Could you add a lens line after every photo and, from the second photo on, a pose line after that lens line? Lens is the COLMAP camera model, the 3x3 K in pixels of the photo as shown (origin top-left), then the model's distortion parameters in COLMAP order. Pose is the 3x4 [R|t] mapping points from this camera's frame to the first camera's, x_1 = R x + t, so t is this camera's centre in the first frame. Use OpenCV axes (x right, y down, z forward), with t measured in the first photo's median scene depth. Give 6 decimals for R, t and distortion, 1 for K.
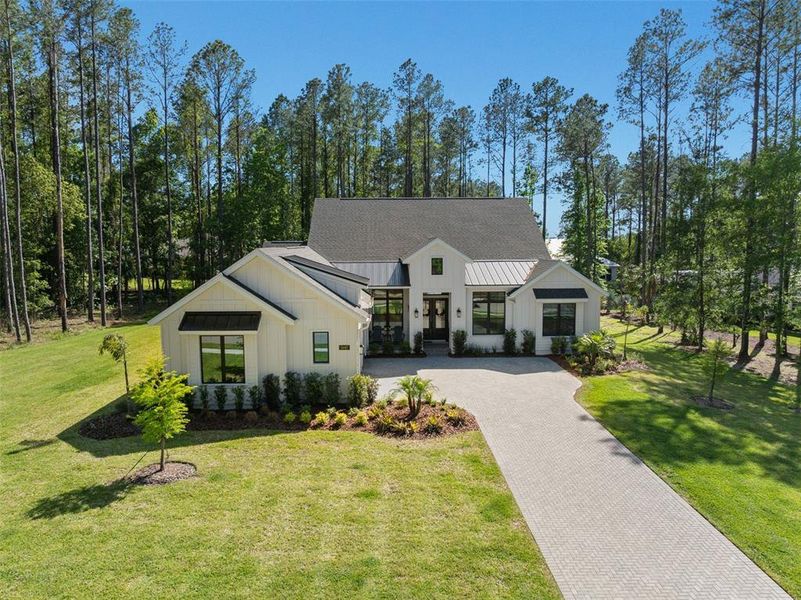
lens RADIAL K [[551.4, 0, 400.9], [0, 551.4, 299.9], [0, 0, 1]] dist [-0.030934, 0.002044]
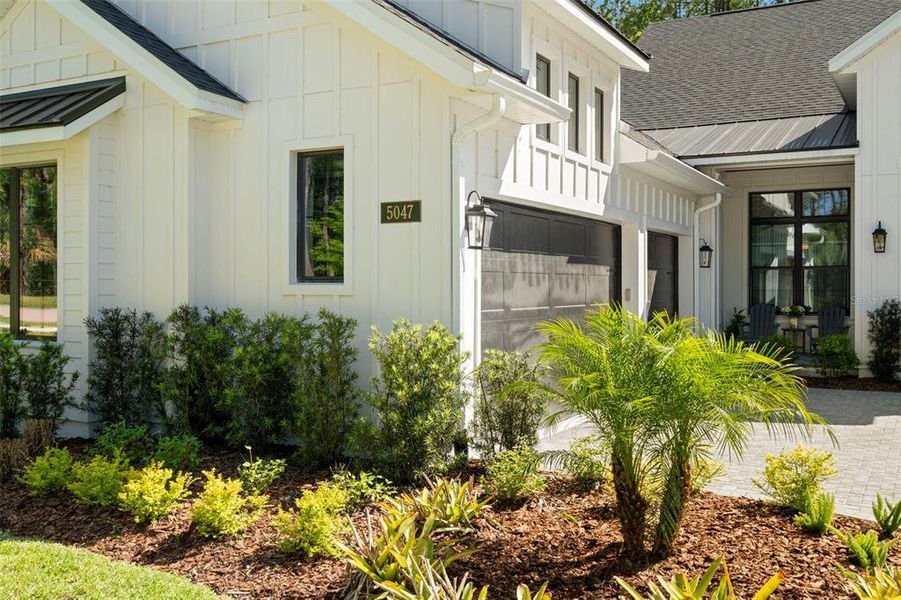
lens RADIAL K [[873.5, 0, 470.7], [0, 873.5, 295.0], [0, 0, 1]] dist [0.027837, 0.000000]
pose [[0.868379, 0.013087, -0.495729, 0.070418], [-0.058877, 0.995302, -0.076862, 0.101685], [0.492394, 0.095932, 0.865069, 0.491881]]
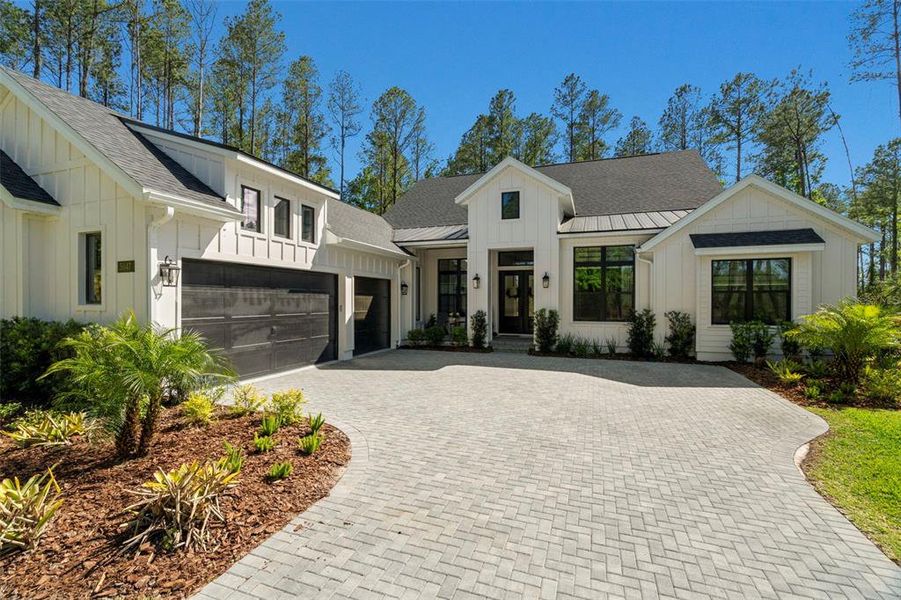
lens RADIAL K [[404.3, 0, 452.9], [0, 404.3, 306.0], [0, 0, 1]] dist [-0.004538, 0.003510]
pose [[0.930536, 0.012689, -0.365980, 0.170530], [-0.046145, 0.995496, -0.082814, 0.090810], [0.363280, 0.093950, 0.926931, 0.561712]]
